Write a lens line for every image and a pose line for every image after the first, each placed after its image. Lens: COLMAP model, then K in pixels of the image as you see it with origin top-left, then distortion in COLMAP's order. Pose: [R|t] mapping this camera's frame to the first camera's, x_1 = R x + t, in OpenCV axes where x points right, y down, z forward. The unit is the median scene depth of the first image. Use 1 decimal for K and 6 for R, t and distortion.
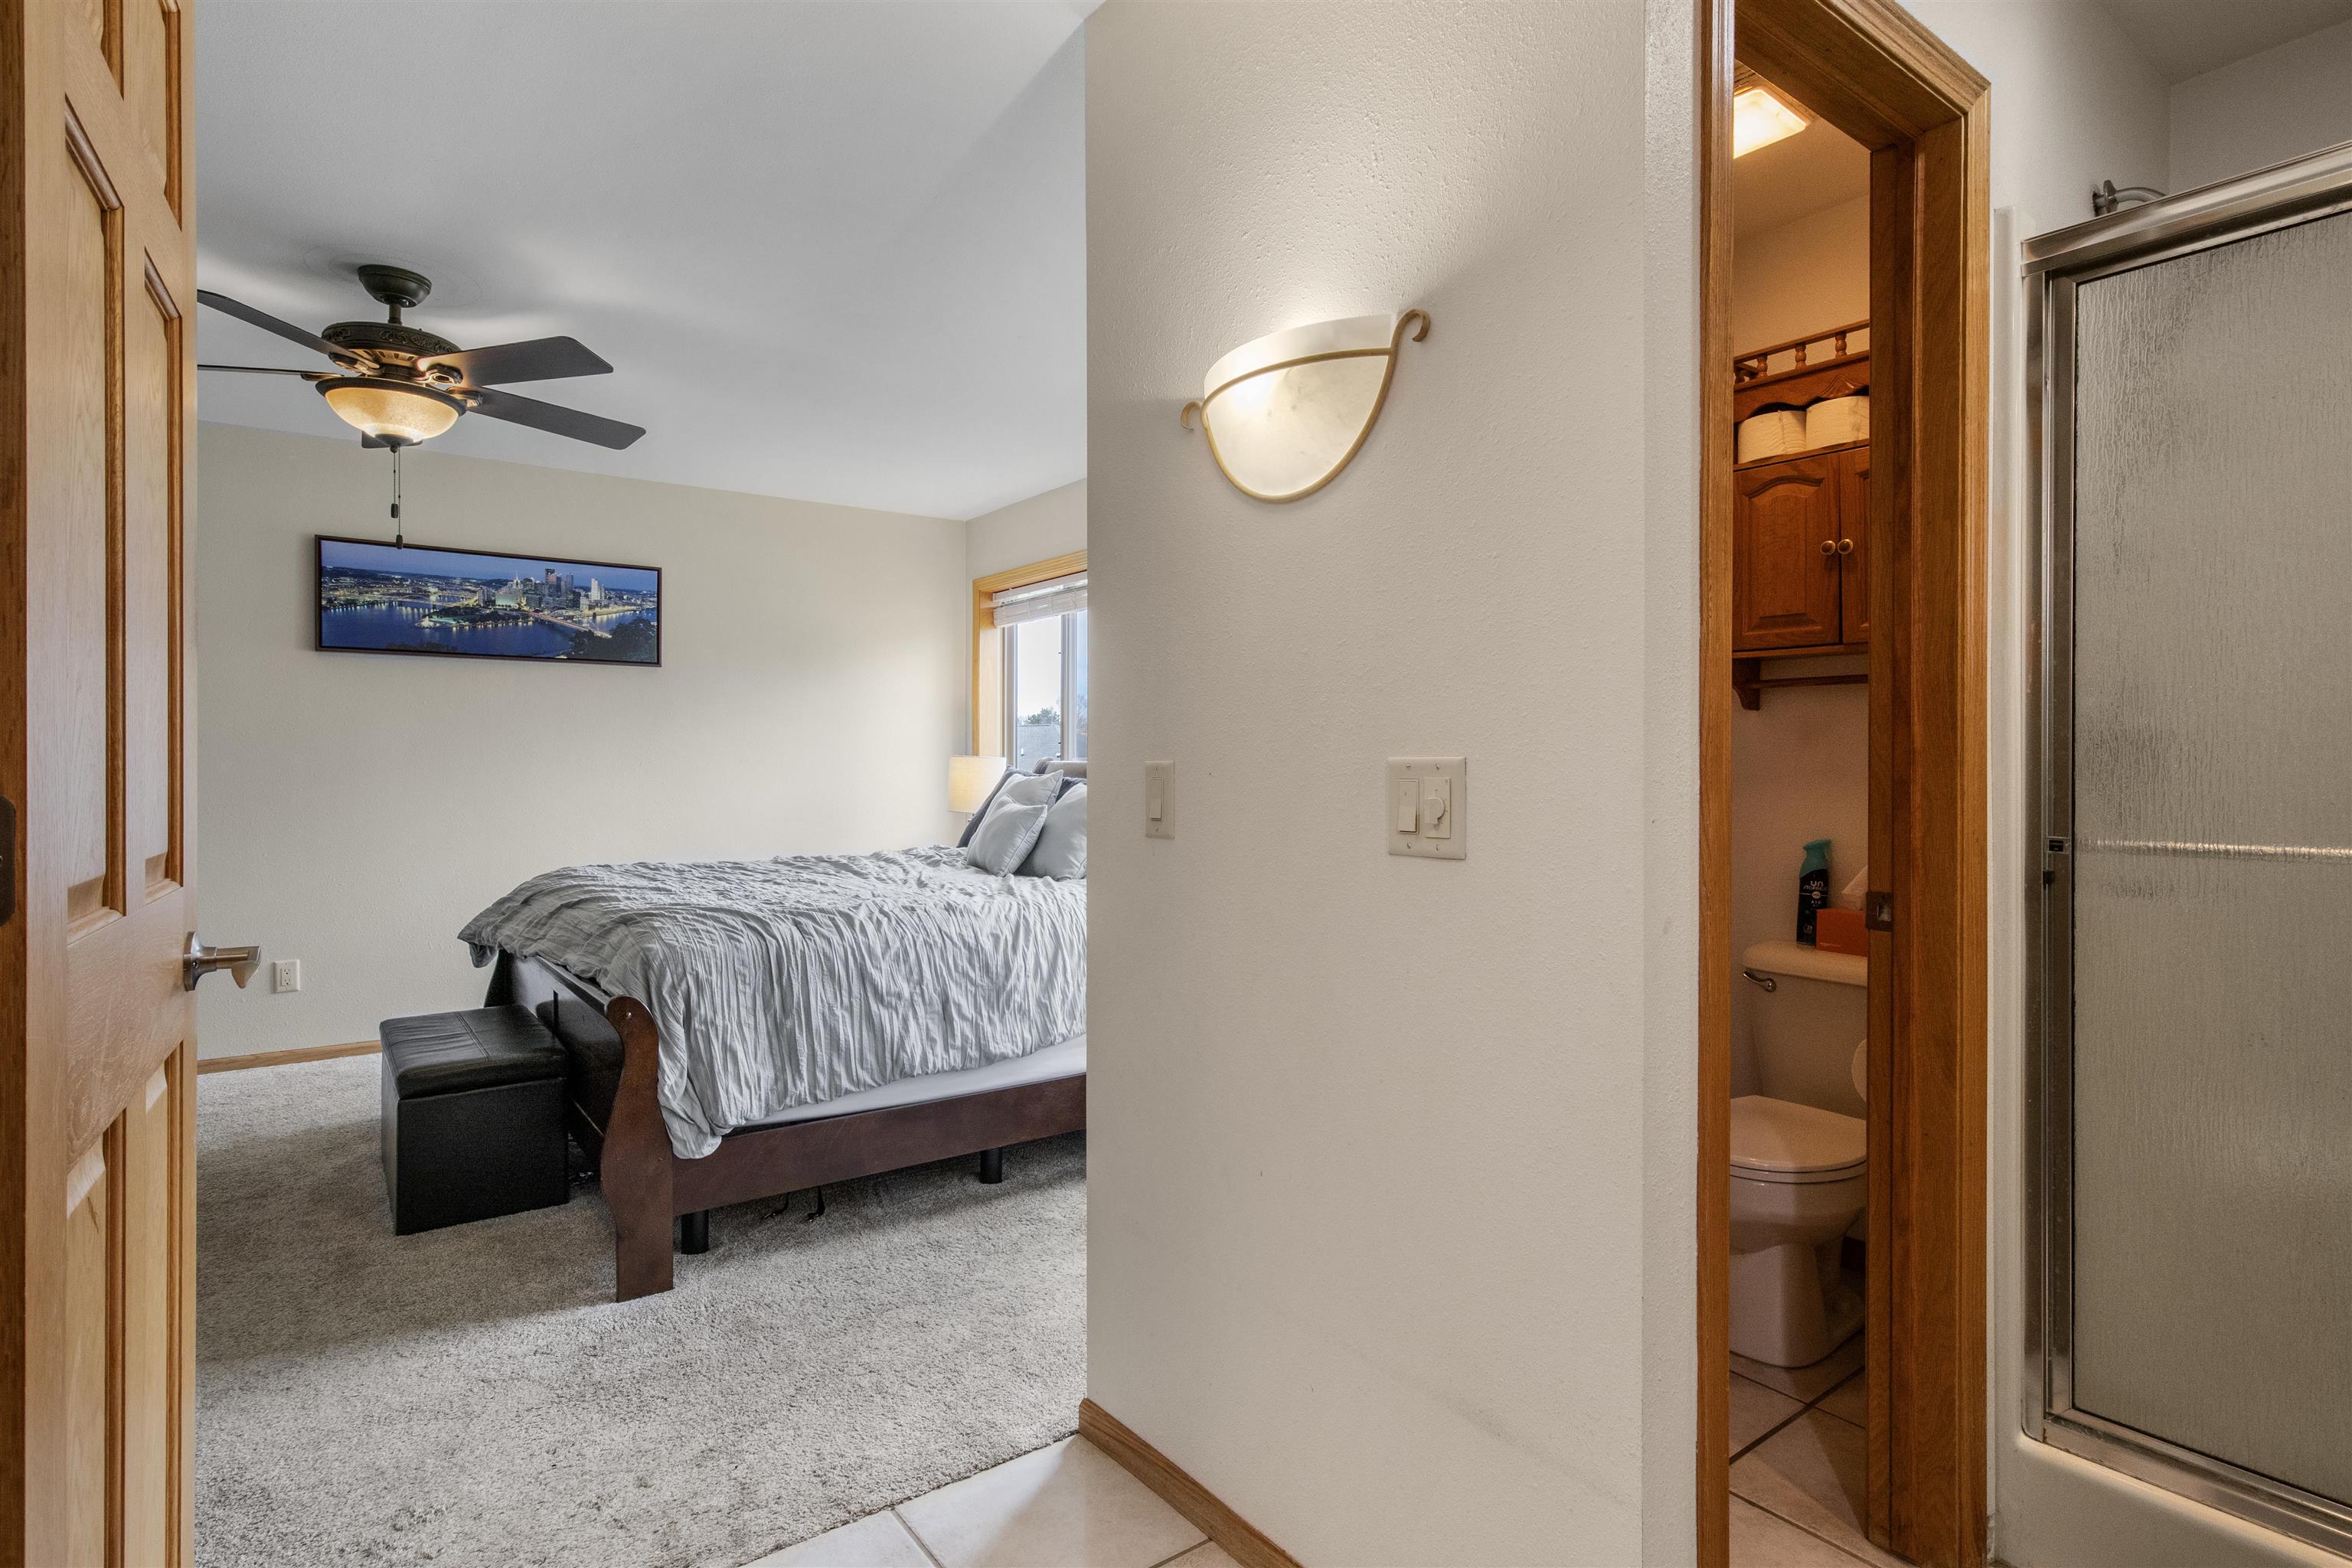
lens RADIAL K [[1204.8, 0, 1215.1], [0, 1204.8, 757.2], [0, 0, 1]] dist [-0.002044, 0.000122]
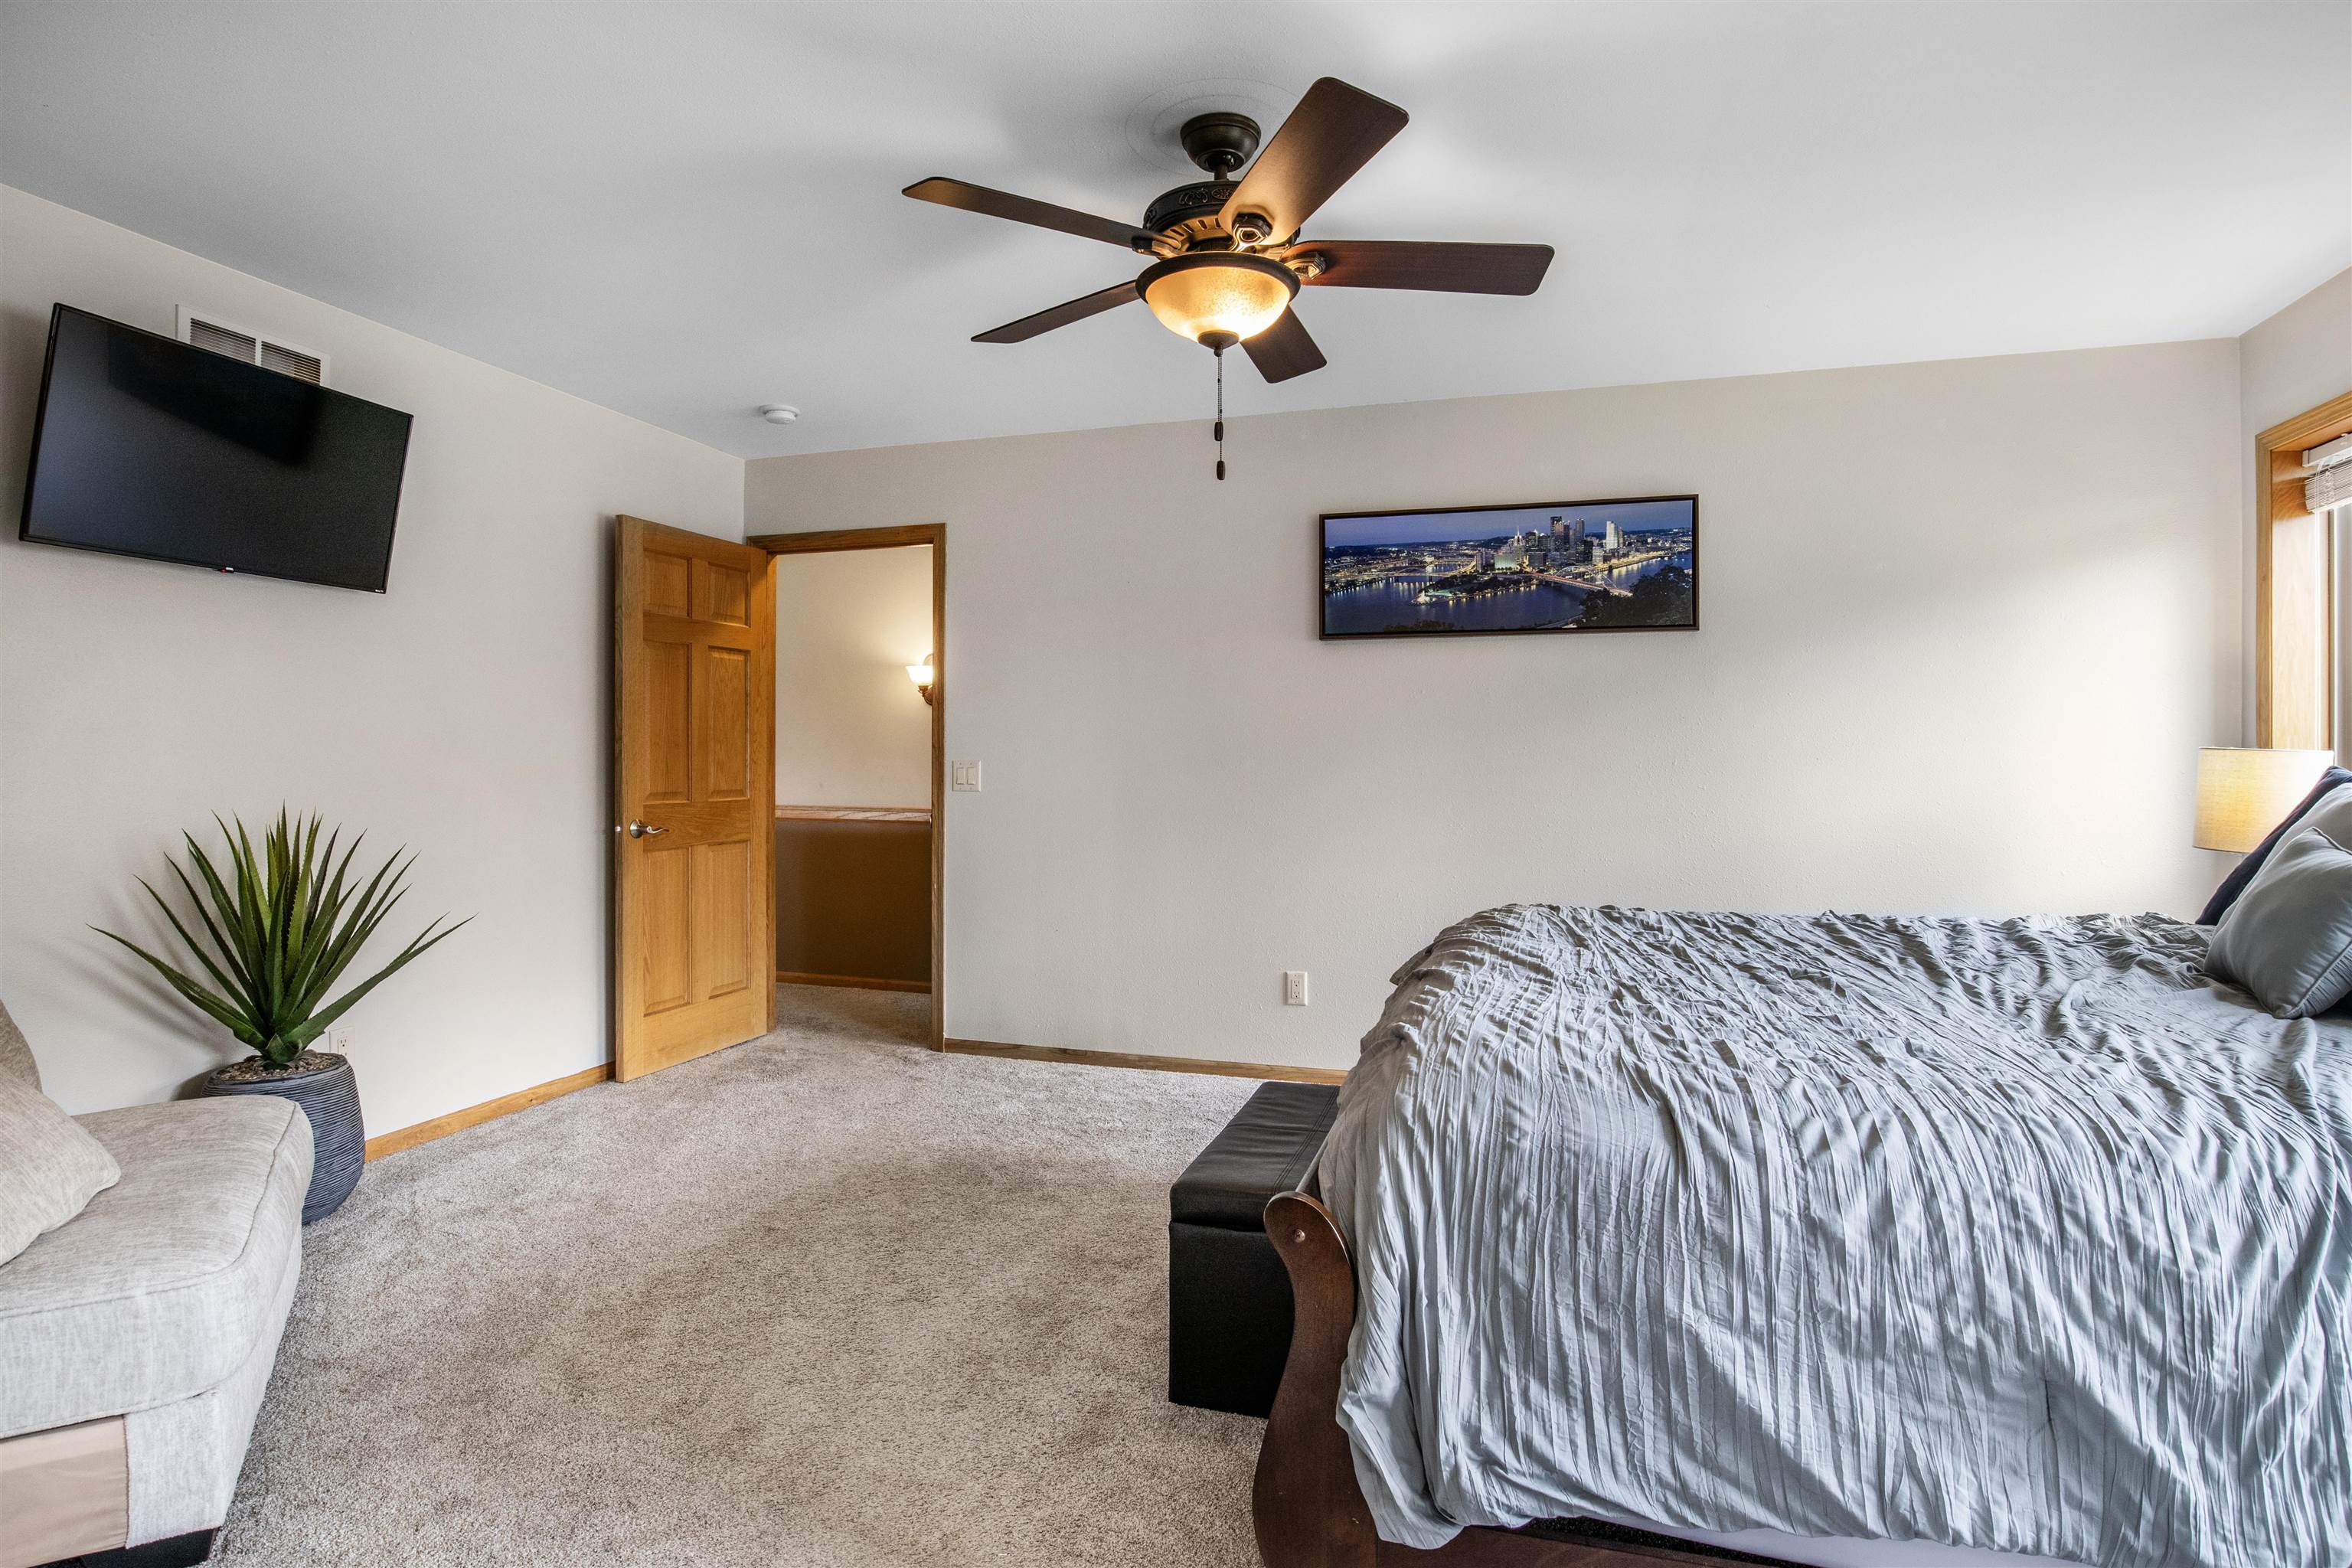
lens RADIAL K [[1204.8, 0, 1215.1], [0, 1204.8, 757.2], [0, 0, 1]] dist [-0.002044, 0.000122]
pose [[0.591776, -0.001367, -0.806101, -0.046232], [0.007727, 0.999962, 0.003977, -0.002381], [0.806065, -0.008582, 0.591765, 0.358441]]
